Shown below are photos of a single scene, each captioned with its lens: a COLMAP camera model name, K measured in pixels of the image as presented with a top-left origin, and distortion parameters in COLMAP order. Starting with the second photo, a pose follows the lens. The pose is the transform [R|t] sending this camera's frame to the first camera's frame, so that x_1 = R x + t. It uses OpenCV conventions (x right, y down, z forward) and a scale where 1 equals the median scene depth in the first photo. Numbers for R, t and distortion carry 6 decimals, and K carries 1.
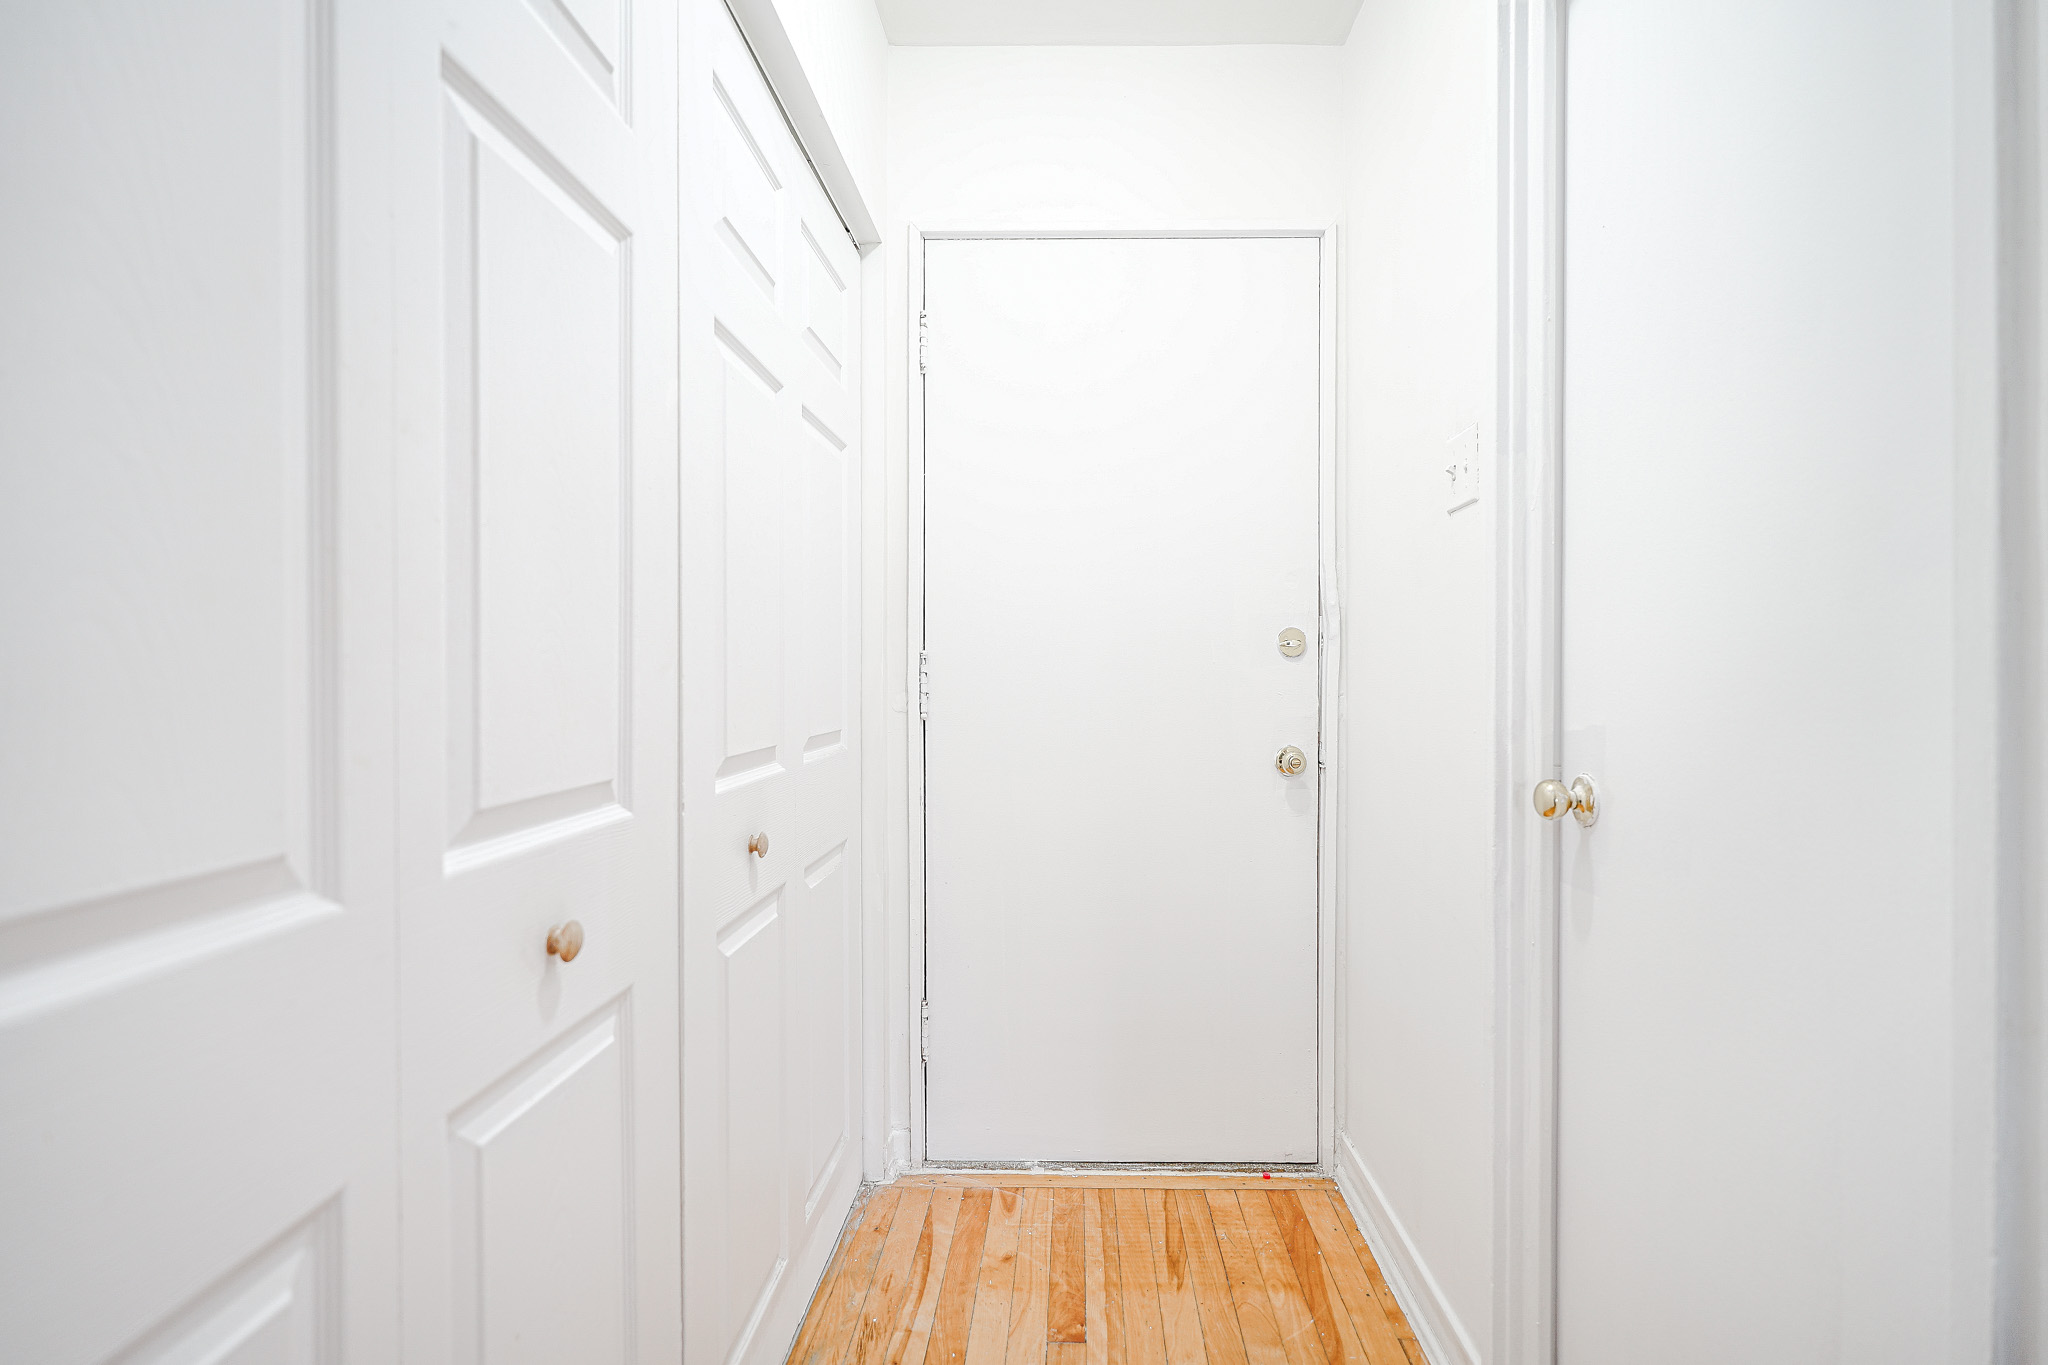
lens RADIAL K [[939.9, 0, 1071.9], [0, 939.9, 684.4], [0, 0, 1]] dist [-0.001140, -0.000018]
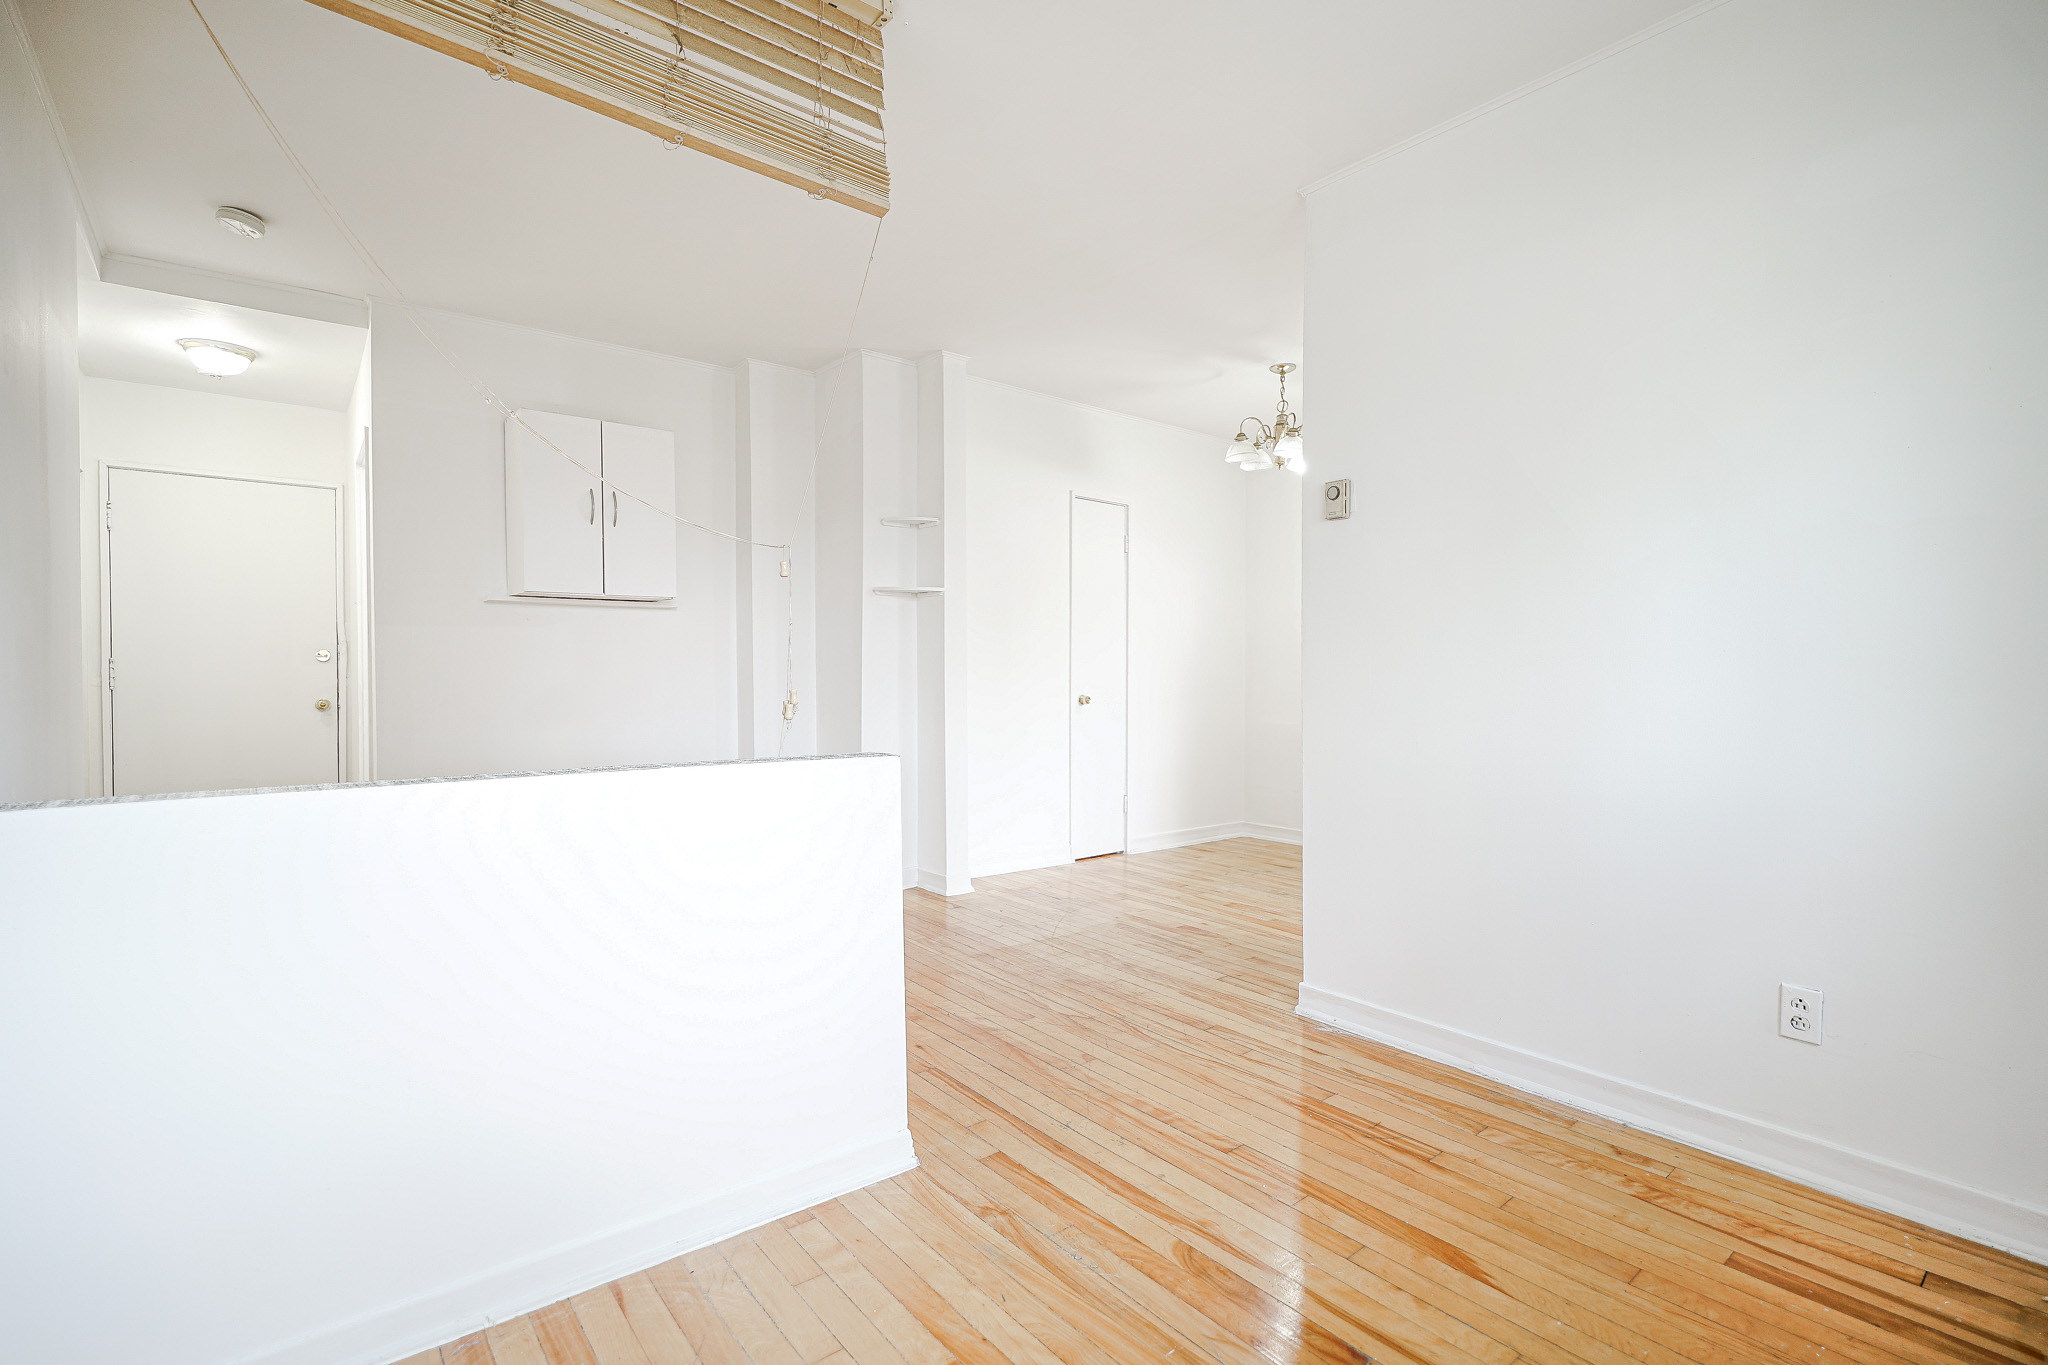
lens RADIAL K [[939.5, 0, 1029.2], [0, 939.5, 684.8], [0, 0, 1]] dist [-0.002900, 0.000047]
pose [[0.775842, -0.009807, 0.630852, 0.122377], [0.008378, 0.999951, 0.005242, 0.033181], [-0.630872, 0.001218, 0.775886, -2.035682]]
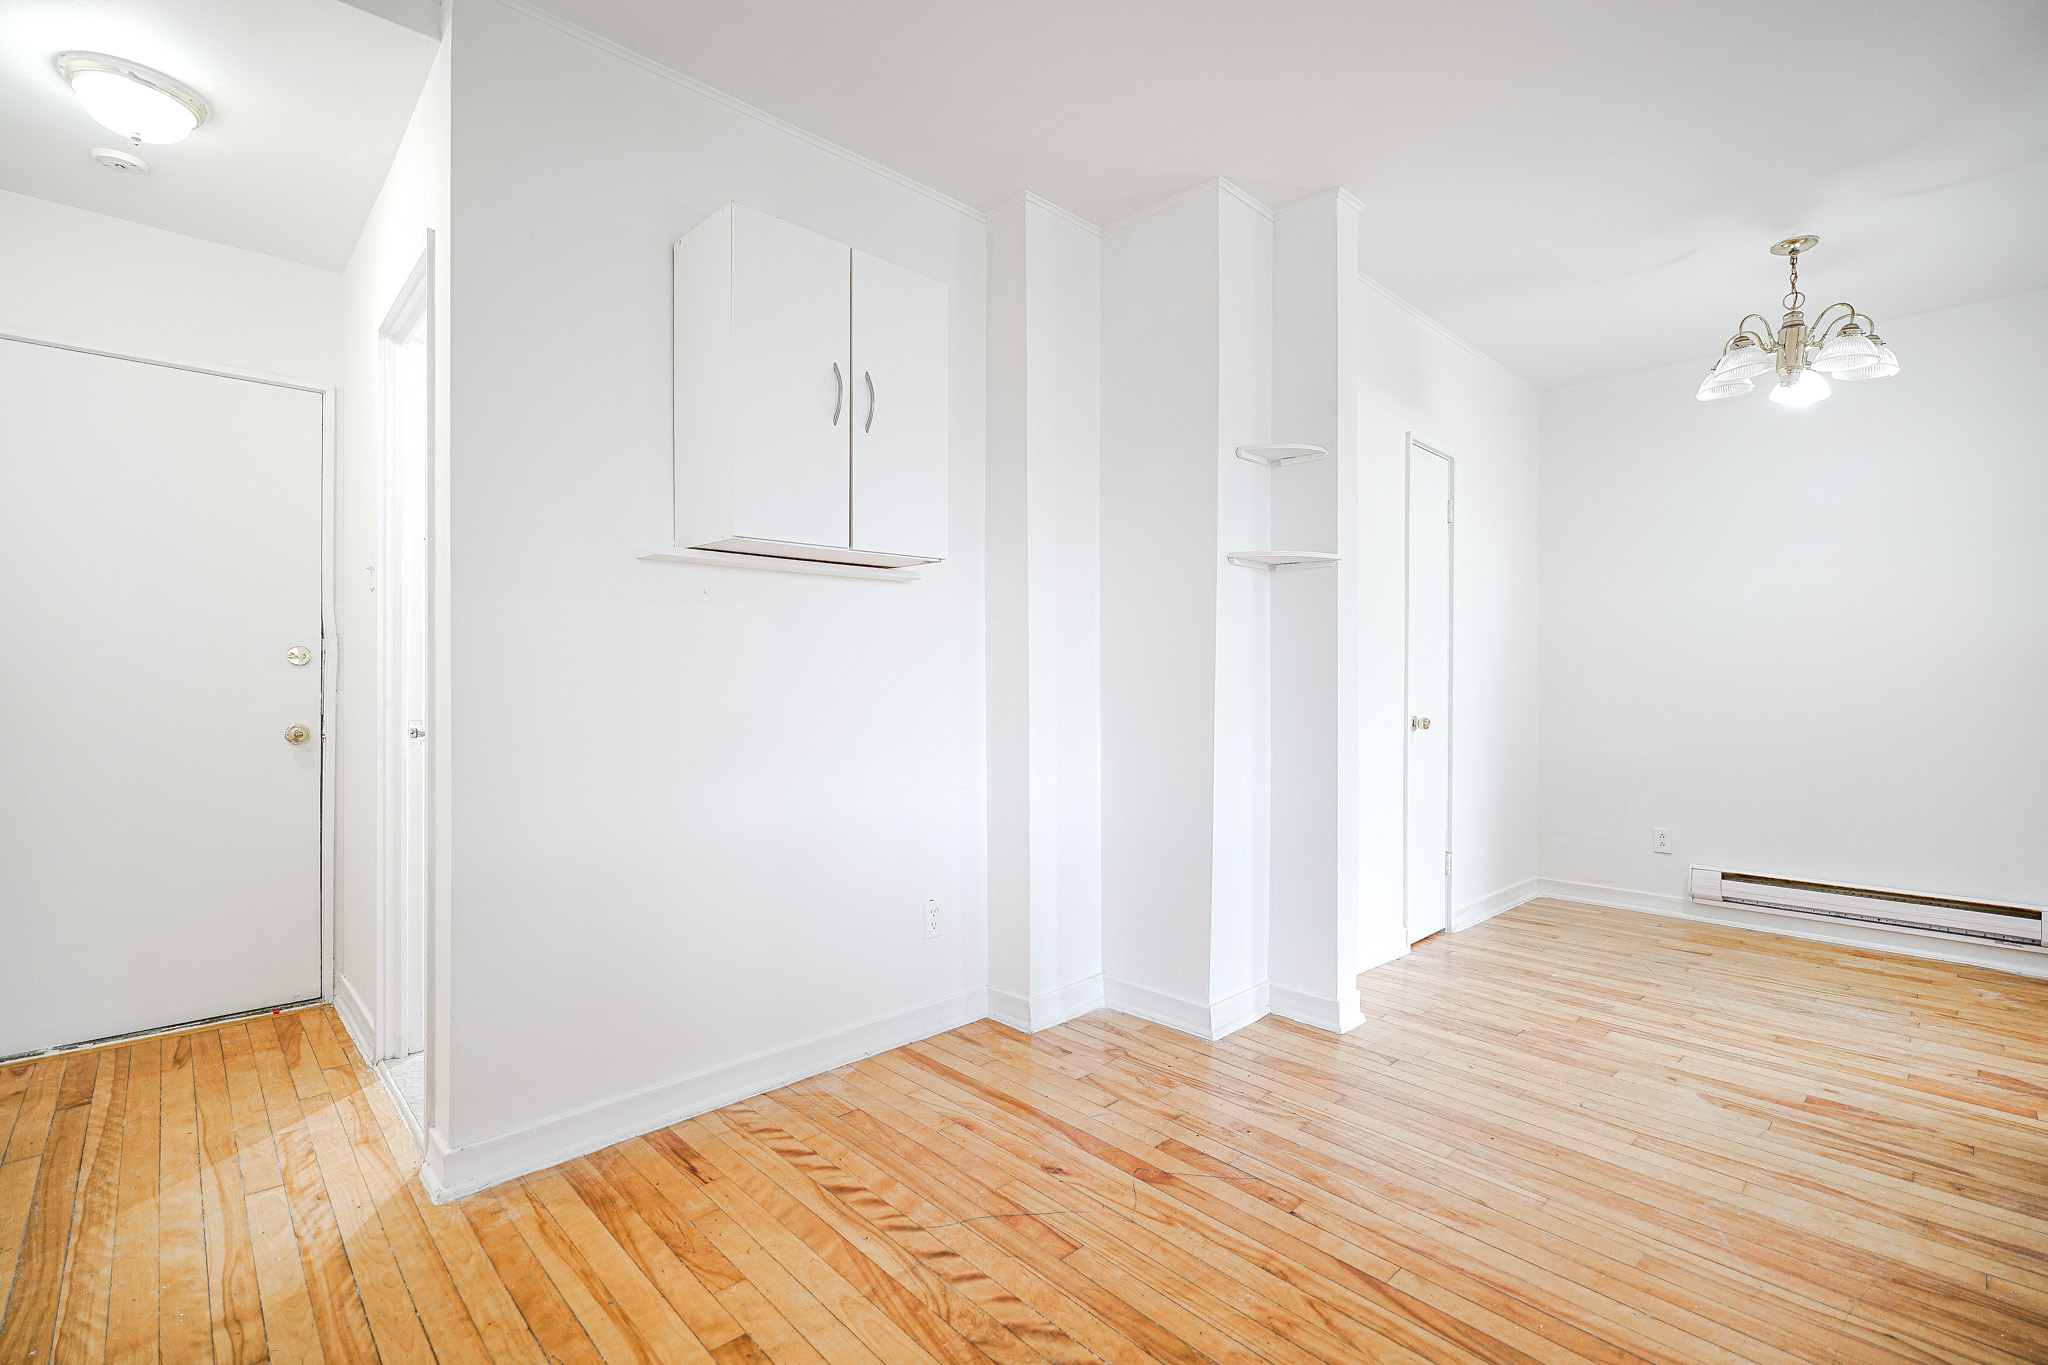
lens RADIAL K [[912.8, 0, 1031.8], [0, 912.8, 680.9], [0, 0, 1]] dist [-0.002096, 0.000361]
pose [[0.720790, 0.002055, 0.693151, 0.068168], [0.006465, 0.999932, -0.009687, 0.017915], [-0.693124, 0.011464, 0.720727, -0.885430]]
